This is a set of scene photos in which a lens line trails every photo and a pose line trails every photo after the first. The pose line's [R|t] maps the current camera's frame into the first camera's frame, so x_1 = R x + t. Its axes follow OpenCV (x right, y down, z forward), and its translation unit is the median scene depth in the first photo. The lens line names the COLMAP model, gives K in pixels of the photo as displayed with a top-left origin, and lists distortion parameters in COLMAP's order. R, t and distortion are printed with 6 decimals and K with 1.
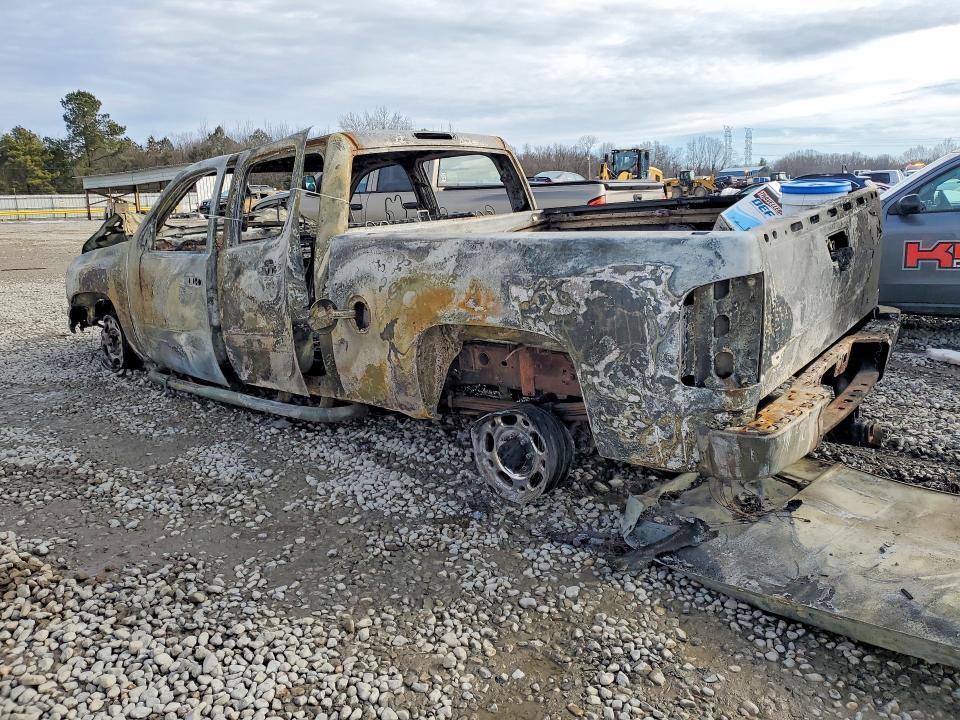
lens RADIAL K [[749.8, 0, 480.0], [0, 749.8, 360.0], [0, 0, 1]] dist [0.012858, 0.010762]
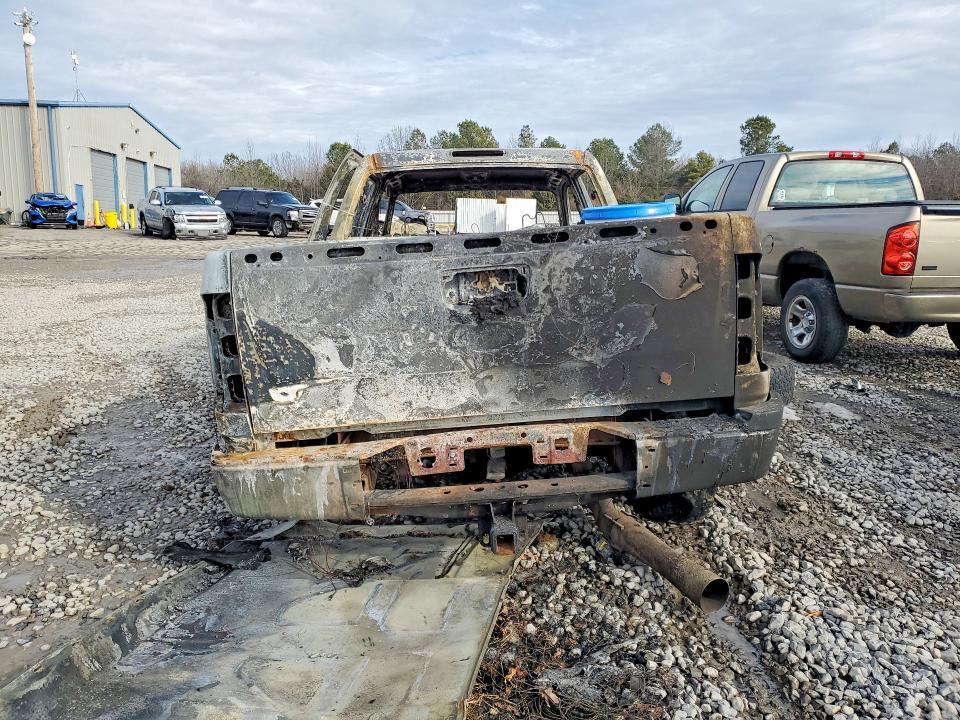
lens RADIAL K [[751.1, 0, 480.0], [0, 751.1, 360.0], [0, 0, 1]] dist [0.001352, -0.002378]
pose [[0.661033, 0.166092, -0.731743, 0.441740], [-0.182975, 0.981436, 0.057474, -0.050993], [0.727705, 0.095899, 0.679153, 0.205753]]
